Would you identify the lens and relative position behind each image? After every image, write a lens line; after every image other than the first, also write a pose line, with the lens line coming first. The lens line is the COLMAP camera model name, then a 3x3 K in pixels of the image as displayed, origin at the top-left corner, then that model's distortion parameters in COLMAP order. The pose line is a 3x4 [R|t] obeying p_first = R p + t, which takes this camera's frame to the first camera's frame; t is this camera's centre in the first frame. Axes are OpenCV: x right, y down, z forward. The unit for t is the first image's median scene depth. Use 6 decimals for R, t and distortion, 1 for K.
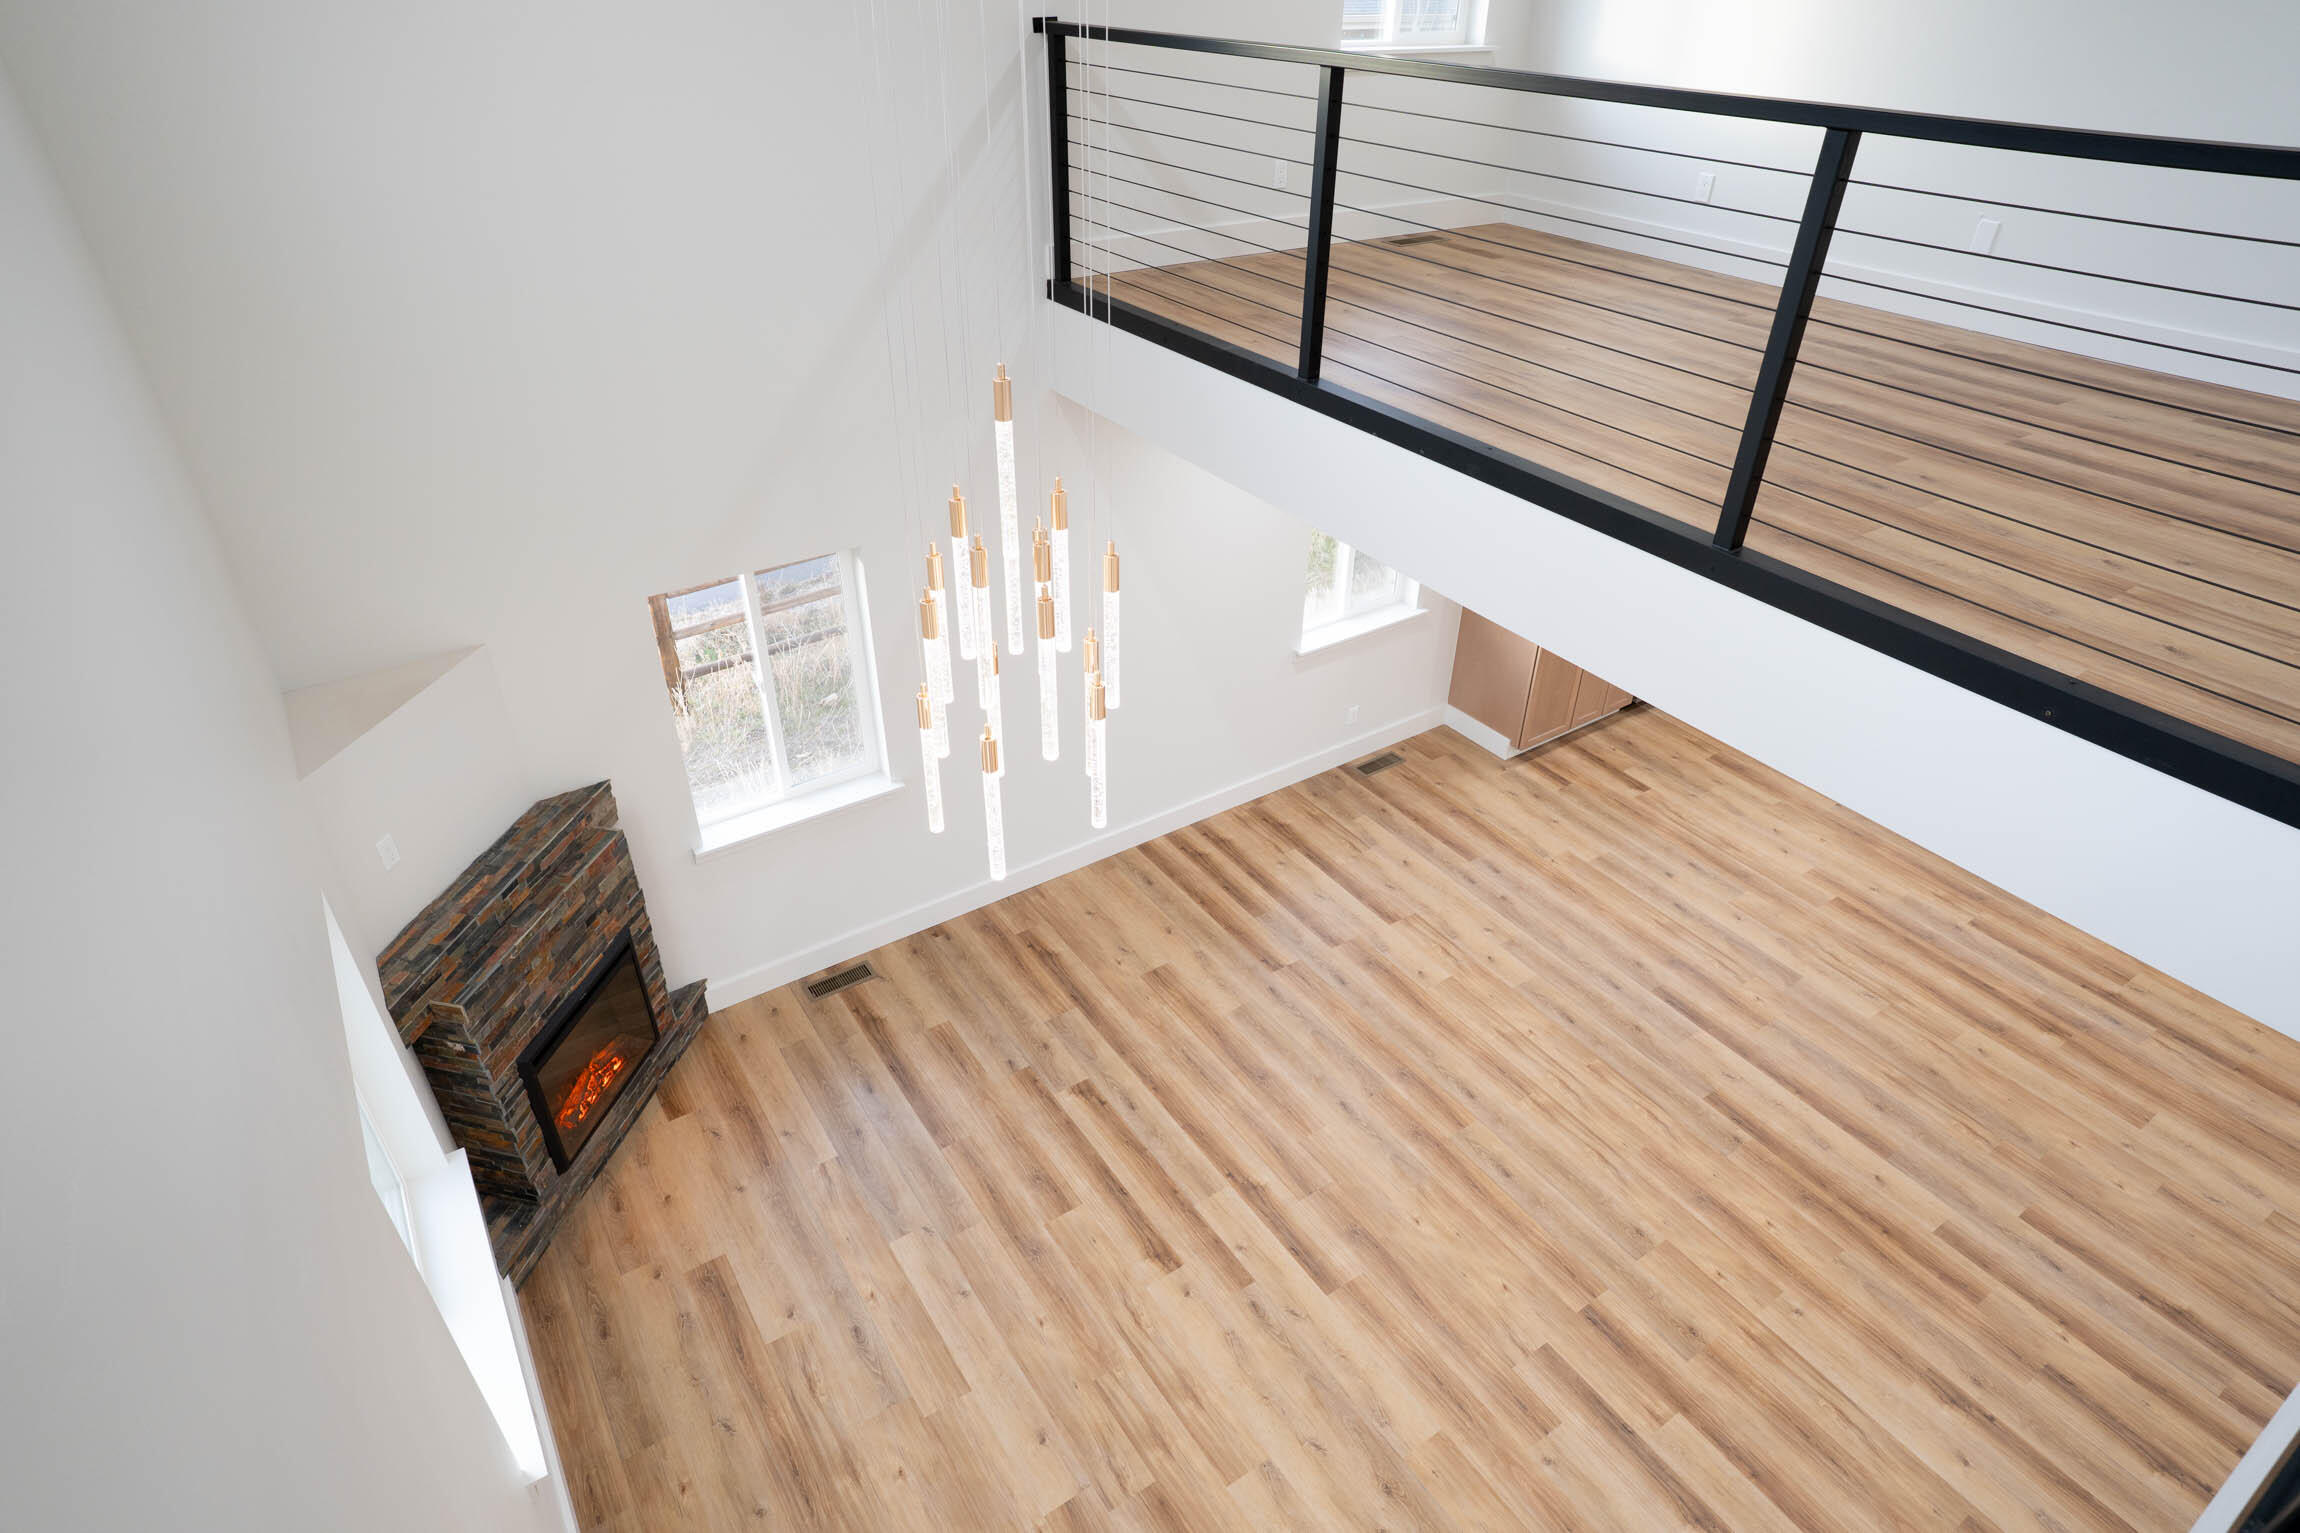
lens RADIAL K [[1267.1, 0, 1150.0], [0, 1267.1, 766.5], [0, 0, 1]] dist [-0.017436, 0.000495]
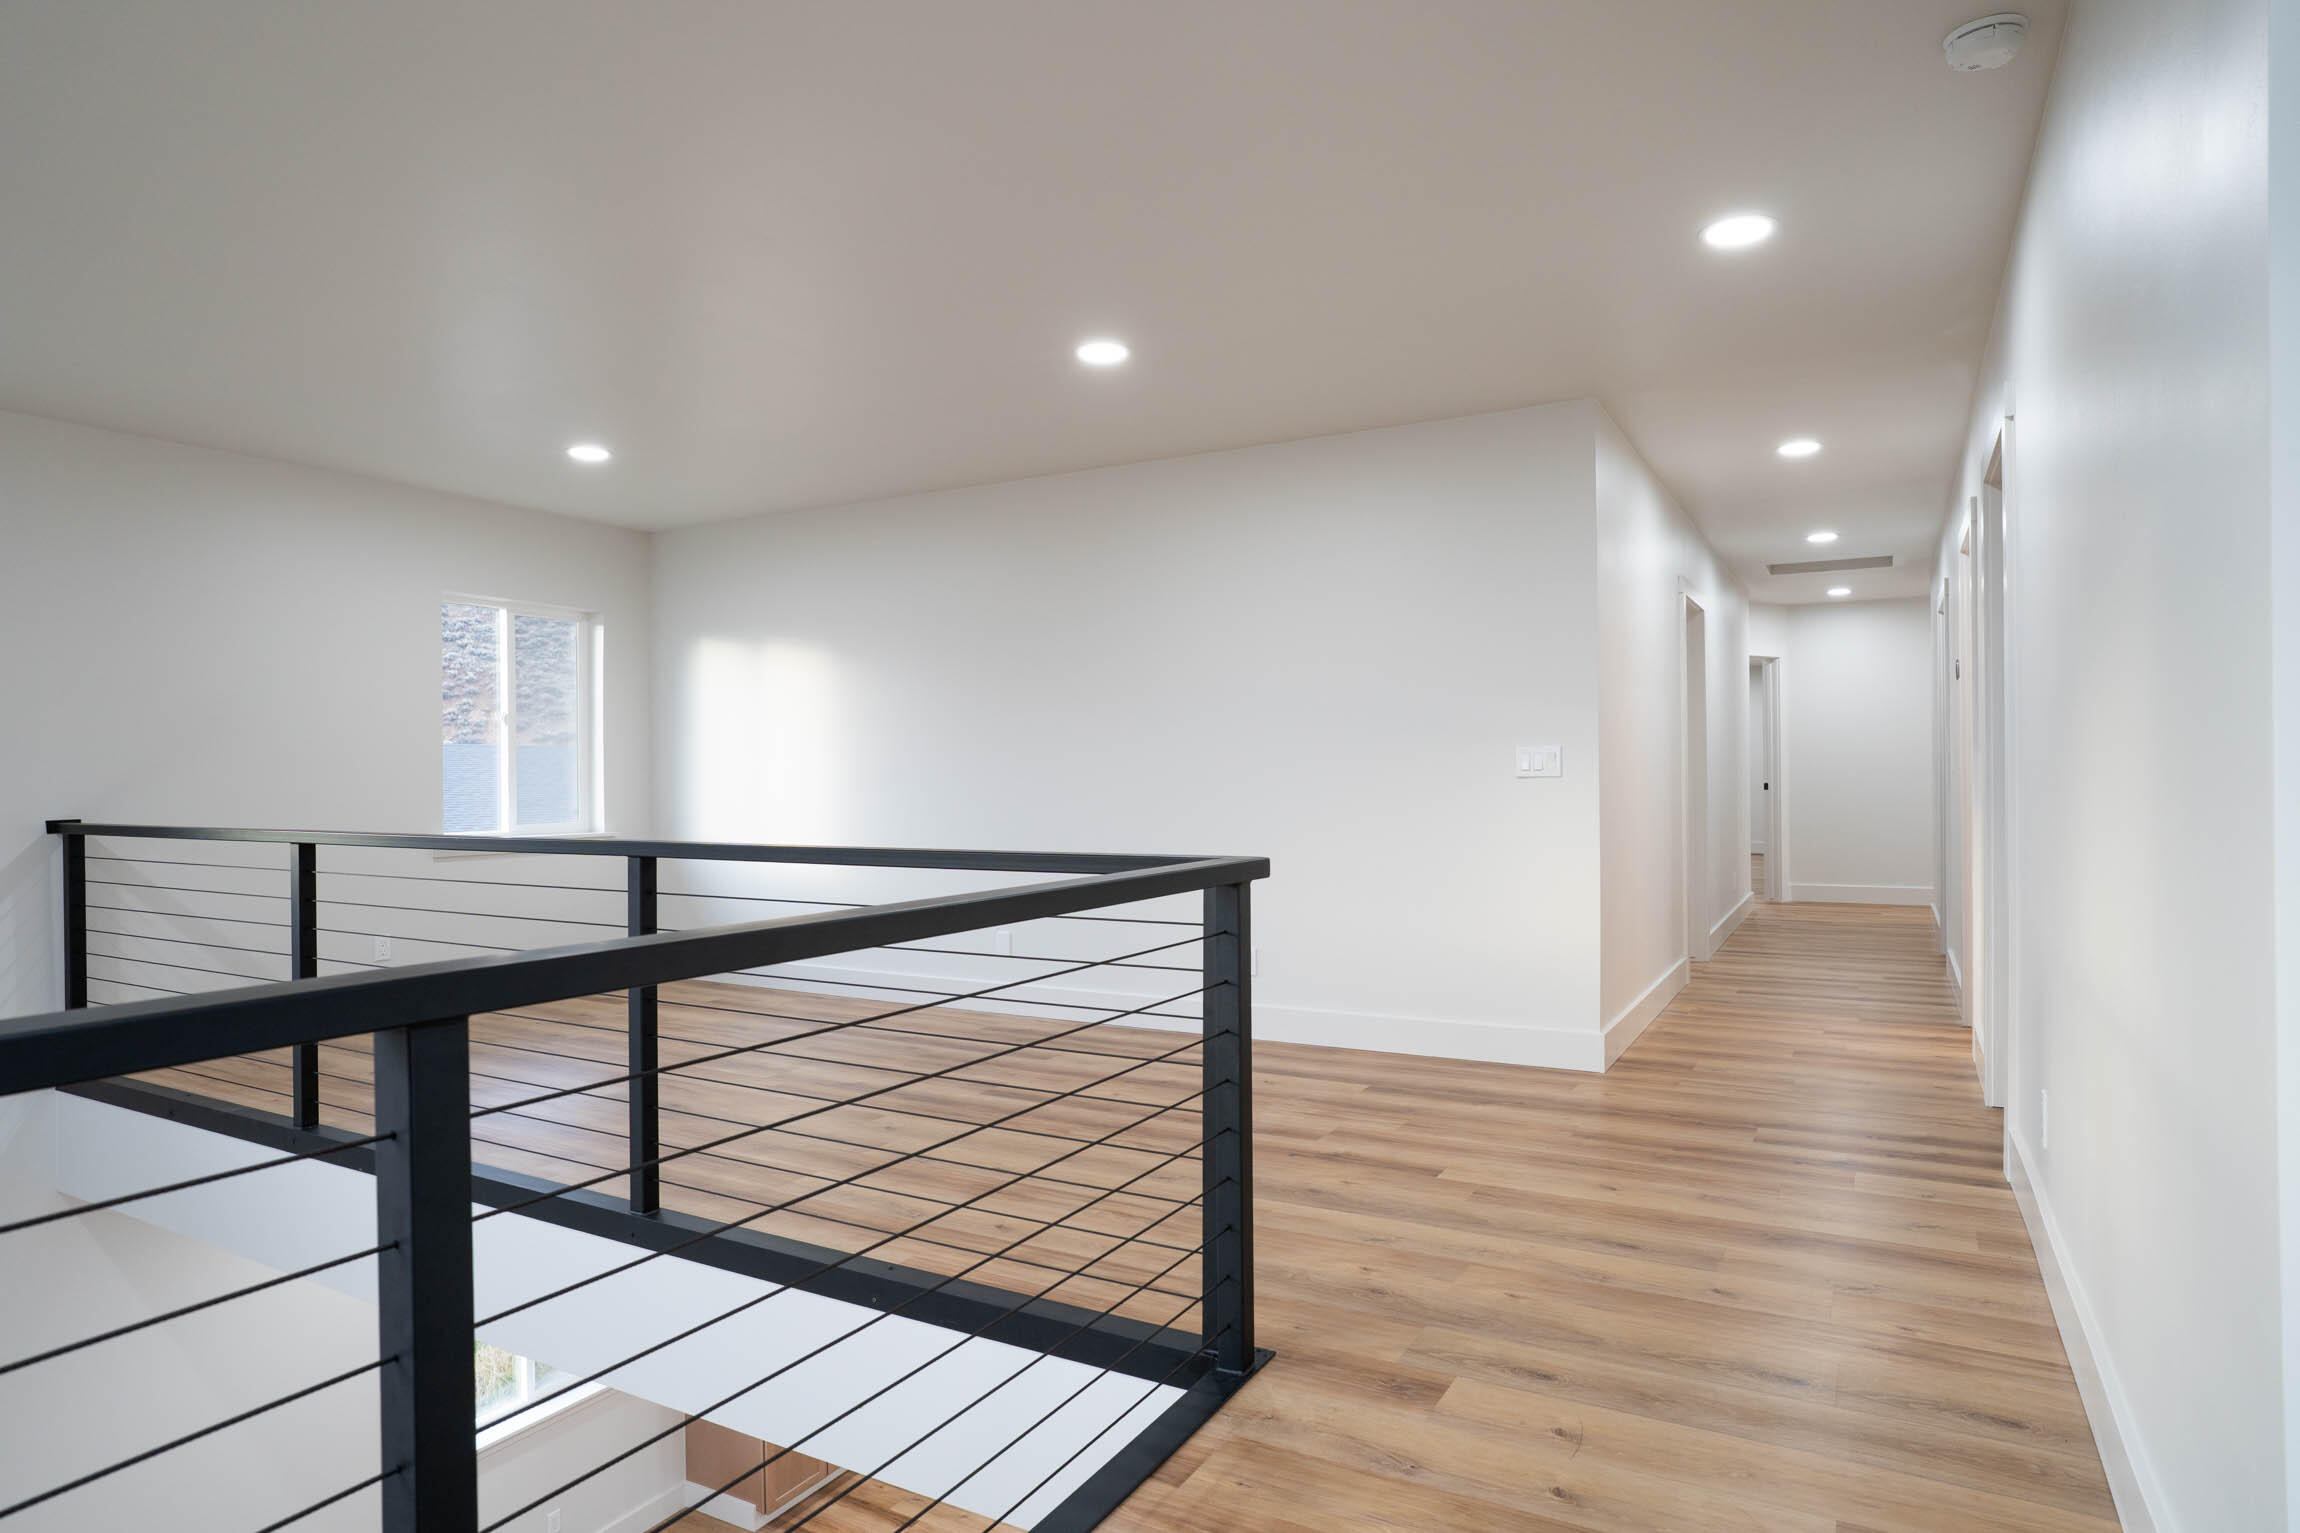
lens RADIAL K [[1267.1, 0, 1150.0], [0, 1267.1, 766.5], [0, 0, 1]] dist [-0.017436, 0.000495]
pose [[0.894502, -0.013837, 0.446849, 0.306802], [0.260078, 0.829085, -0.494953, 0.126735], [-0.363627, 0.558952, 0.745217, -0.131272]]
